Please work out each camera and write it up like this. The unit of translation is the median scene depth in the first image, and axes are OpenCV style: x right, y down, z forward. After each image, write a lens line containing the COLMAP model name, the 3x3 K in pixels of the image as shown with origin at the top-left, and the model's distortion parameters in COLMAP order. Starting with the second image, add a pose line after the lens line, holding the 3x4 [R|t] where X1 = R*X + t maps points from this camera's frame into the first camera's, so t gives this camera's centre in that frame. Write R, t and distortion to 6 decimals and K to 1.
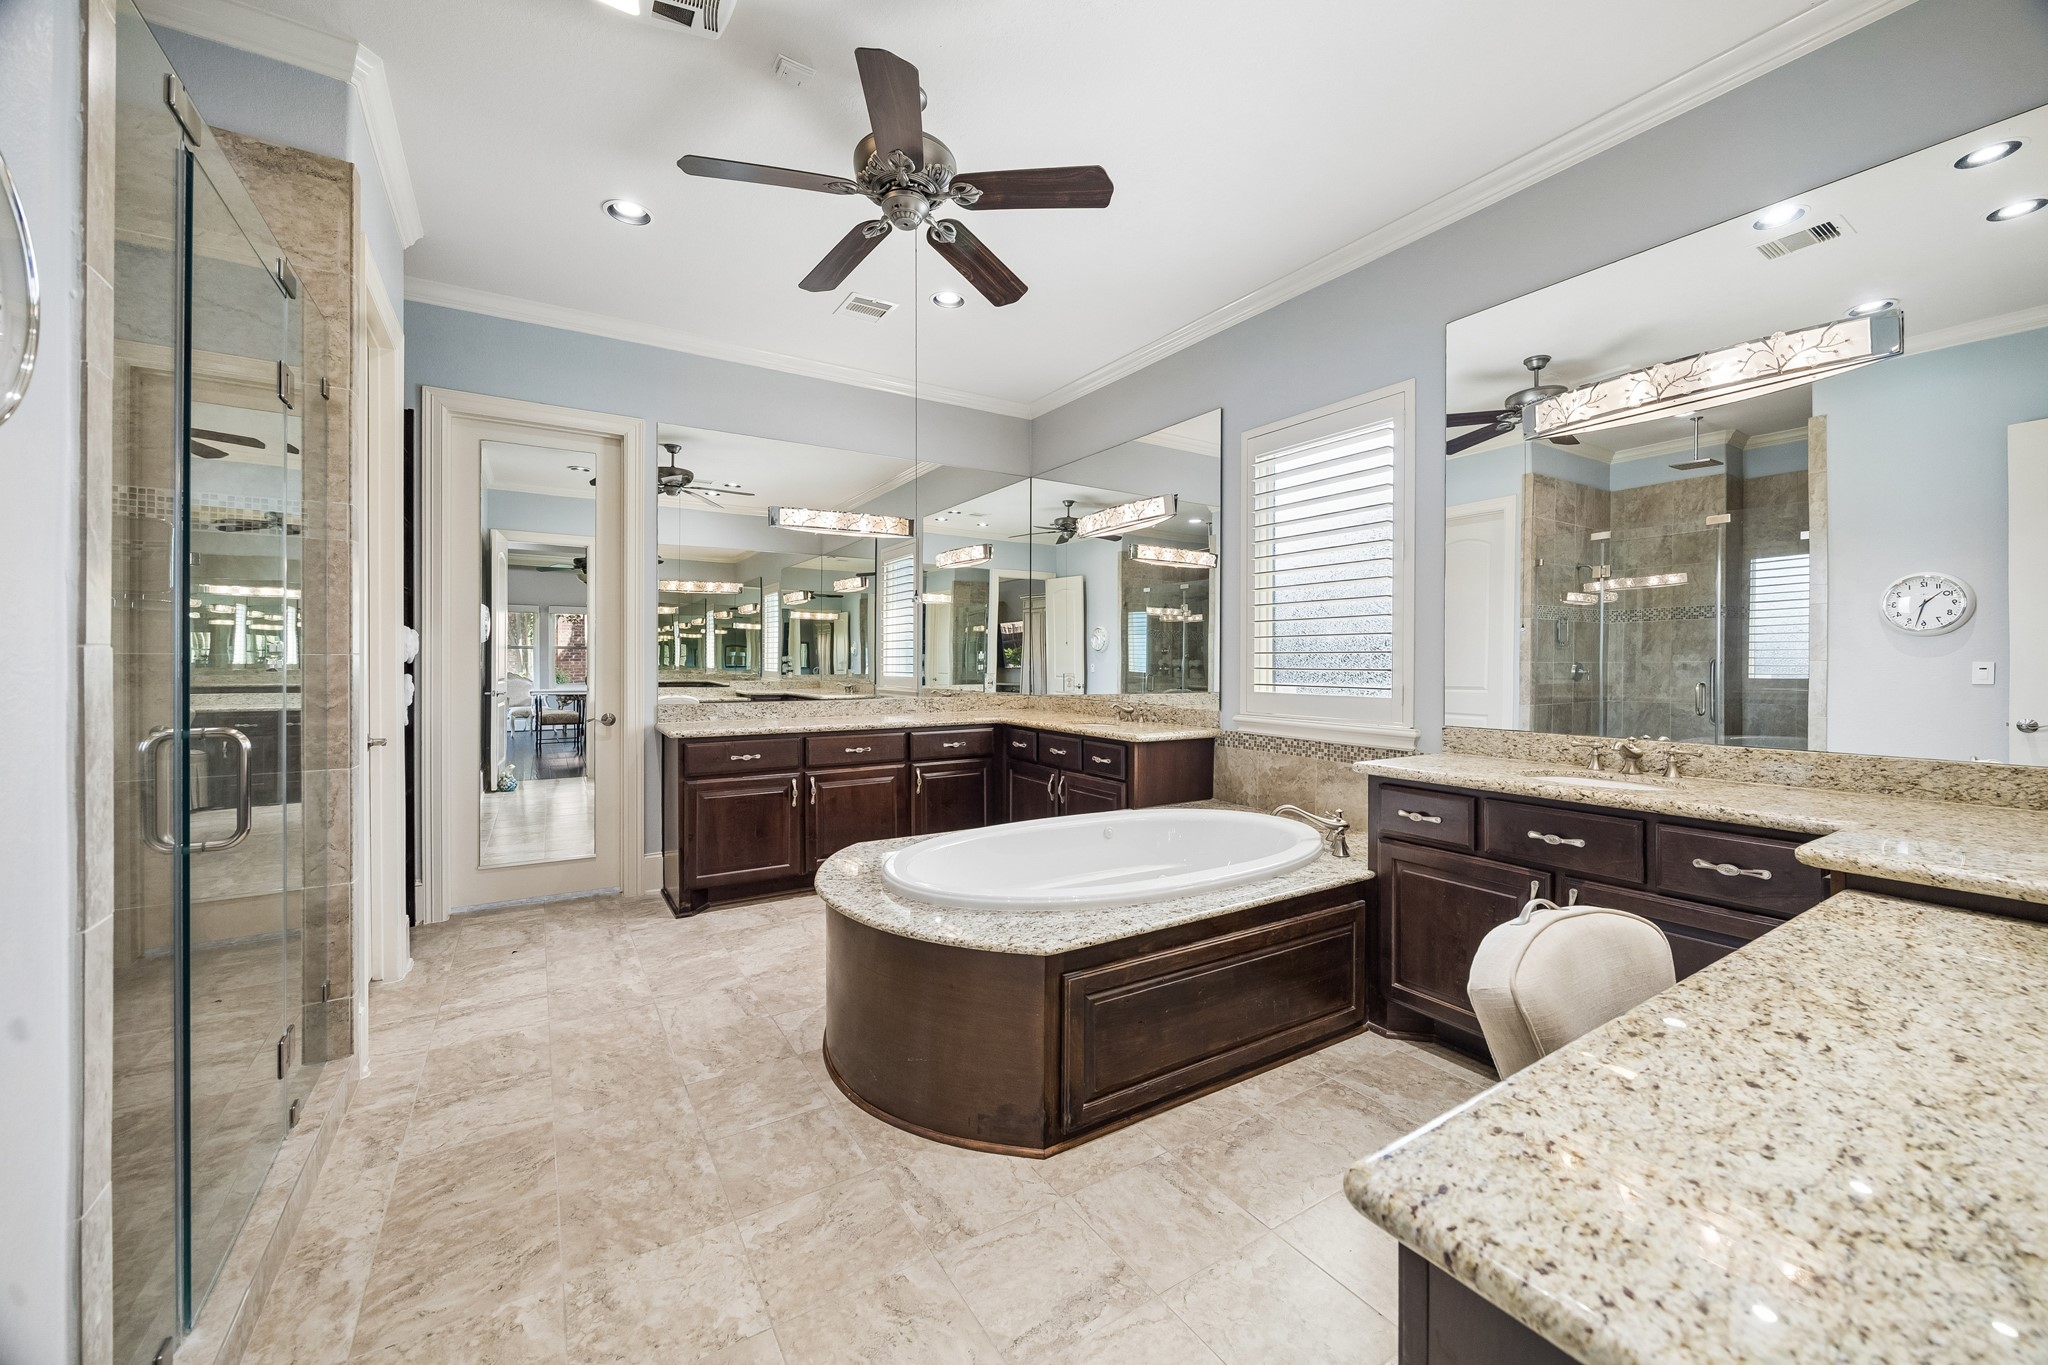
lens RADIAL K [[787.8, 0, 1026.7], [0, 787.8, 665.9], [0, 0, 1]] dist [-0.000756, -0.000110]
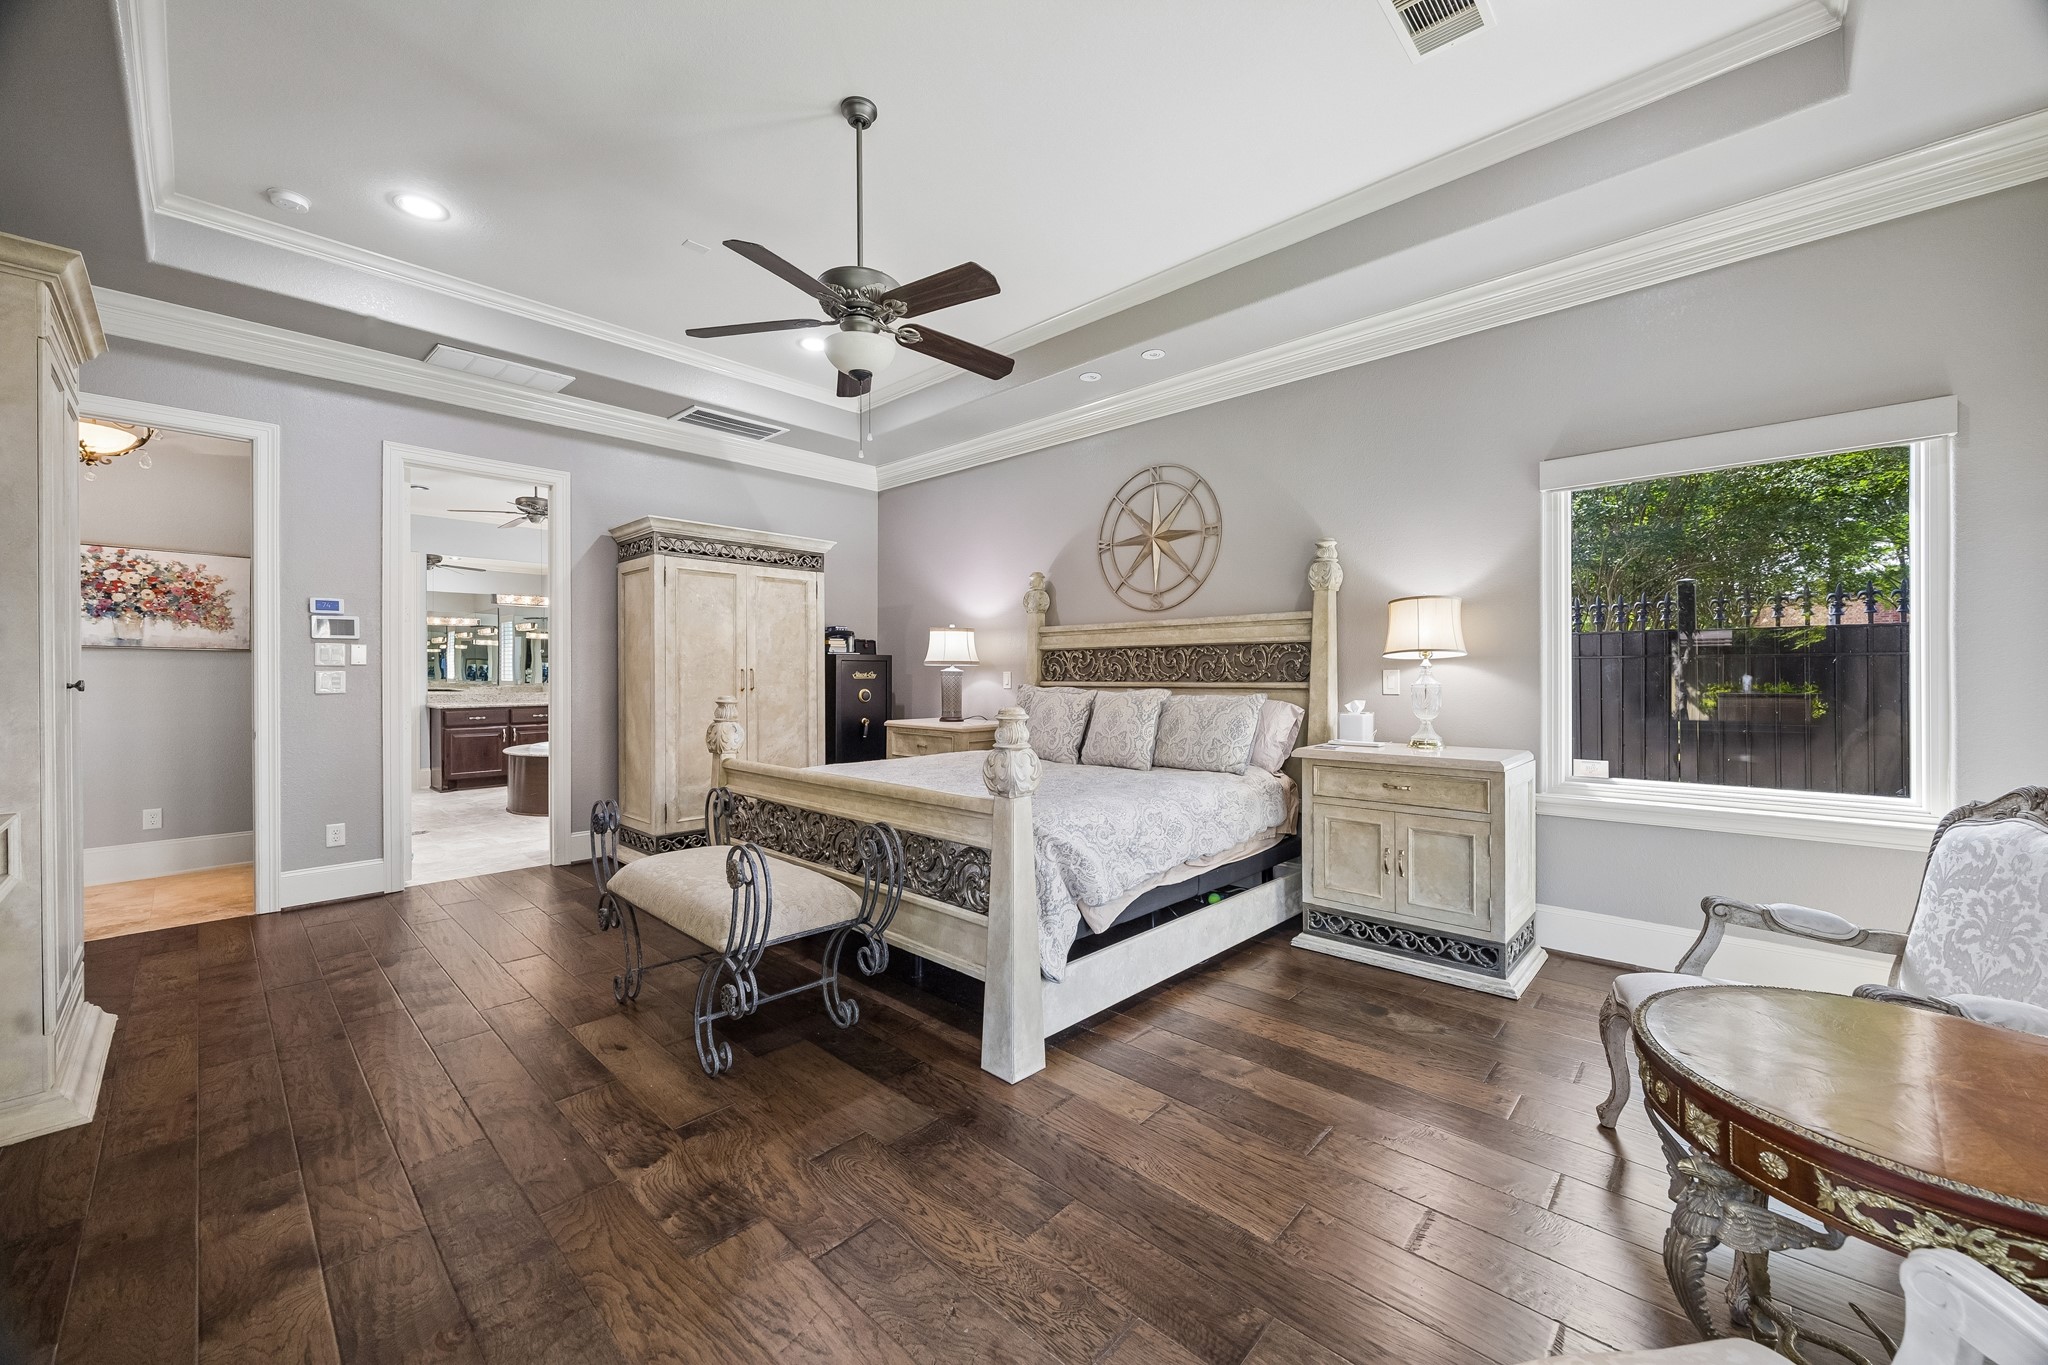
lens RADIAL K [[787.8, 0, 1023.4], [0, 787.8, 678.2], [0, 0, 1]] dist [-0.000756, -0.000110]
pose [[0.968686, -0.004663, 0.248247, 0.637948], [0.004732, 0.999989, 0.000317, 0.020485], [-0.248245, 0.000867, 0.968697, -1.672510]]
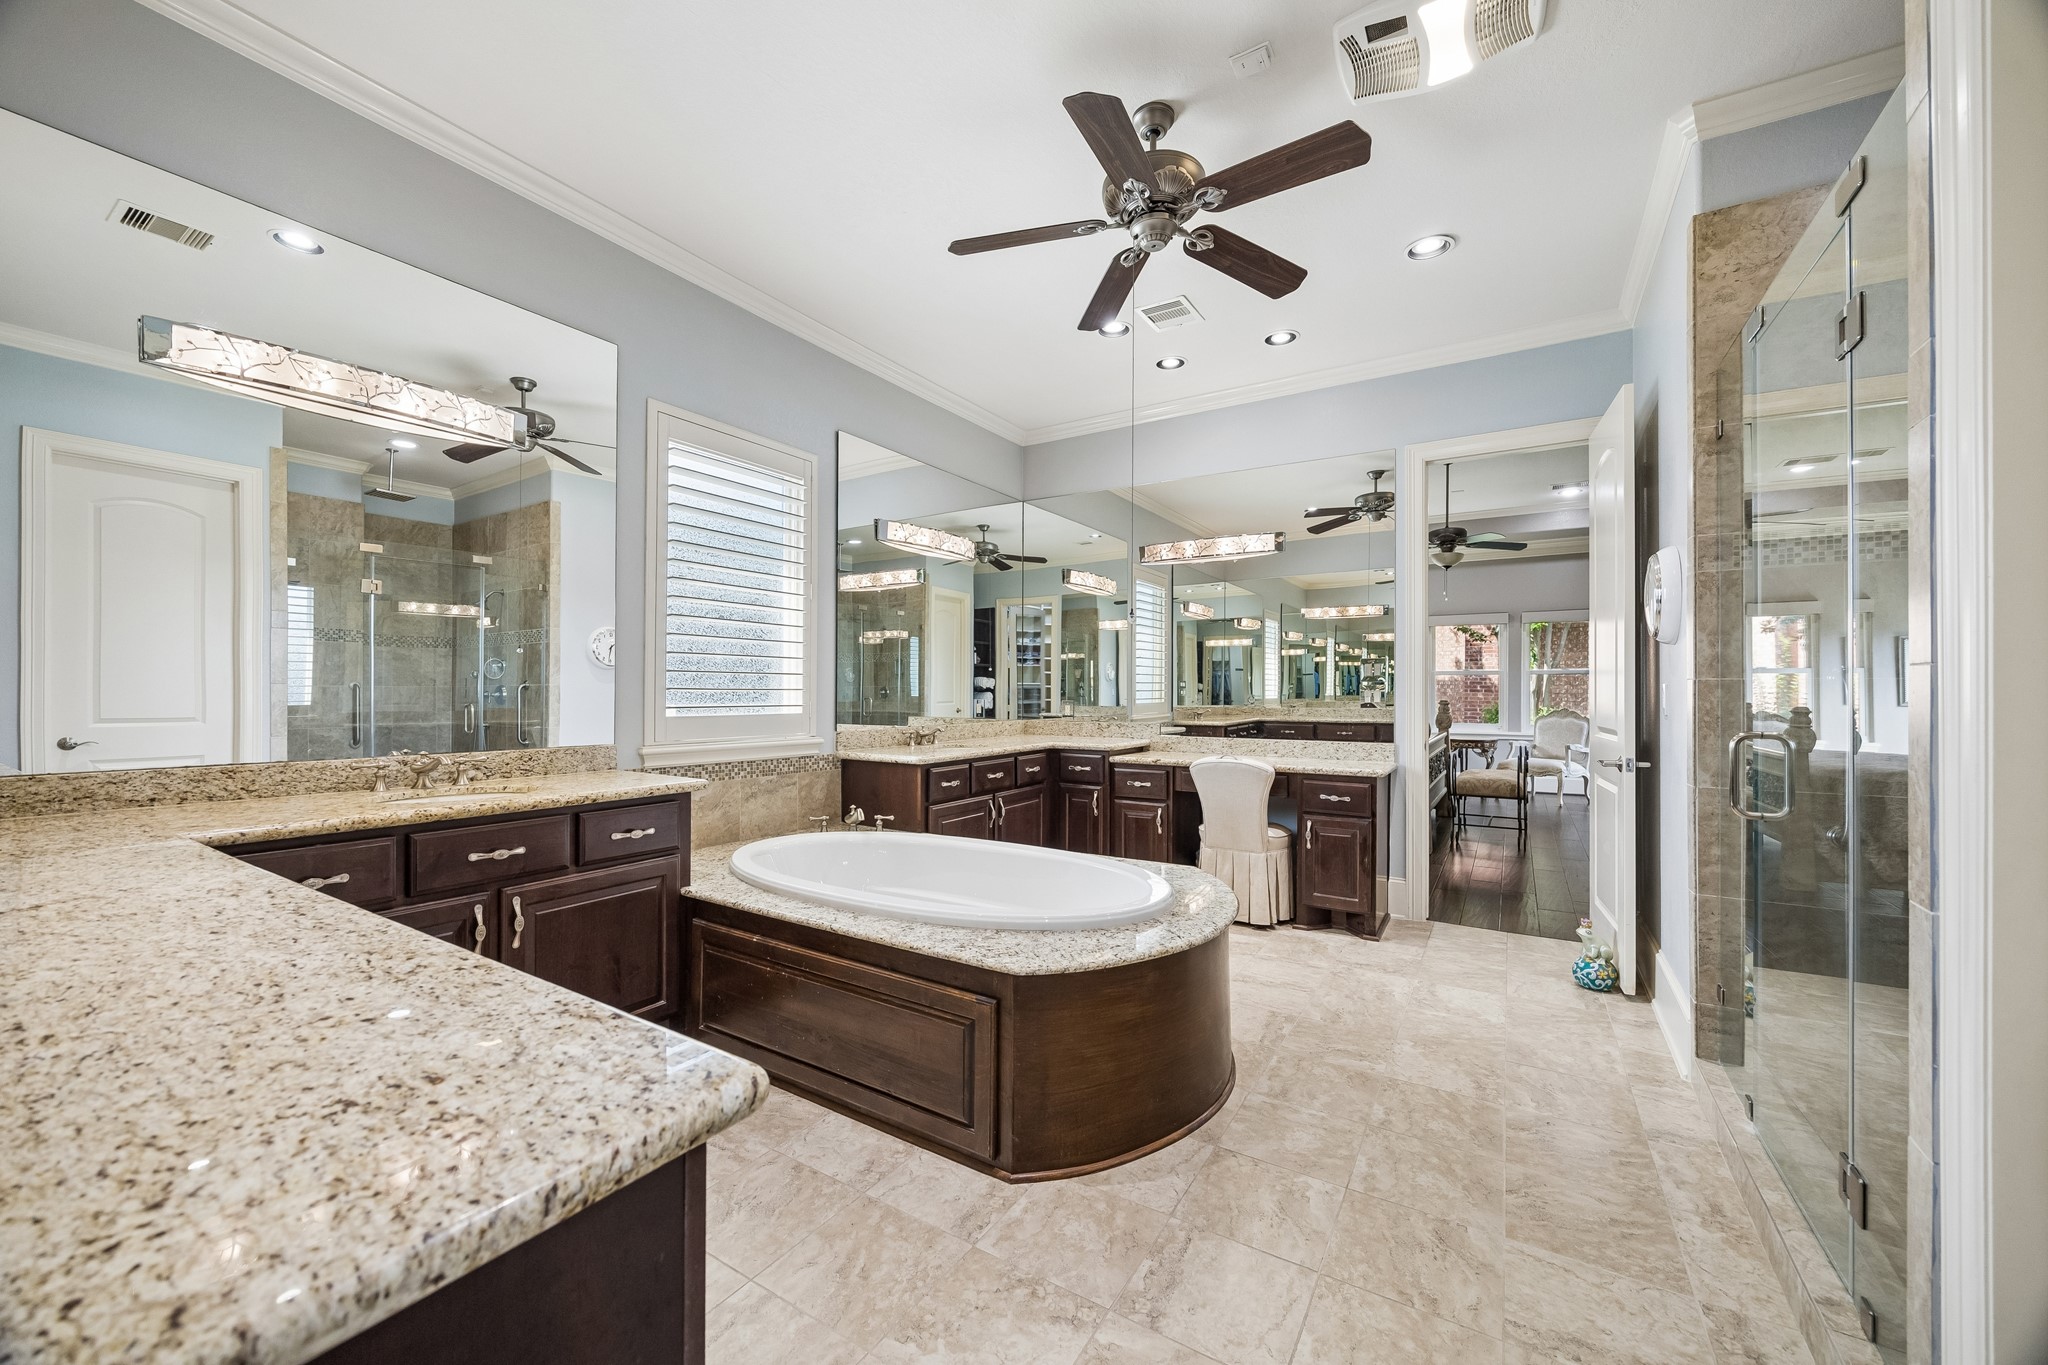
lens RADIAL K [[787.8, 0, 1020.4], [0, 787.8, 686.7], [0, 0, 1]] dist [-0.000756, -0.000110]
pose [[-0.437788, -0.002349, 0.899075, -0.745727], [-0.001568, 0.999997, 0.001850, -0.001531], [-0.899077, -0.000600, -0.437790, 1.210797]]
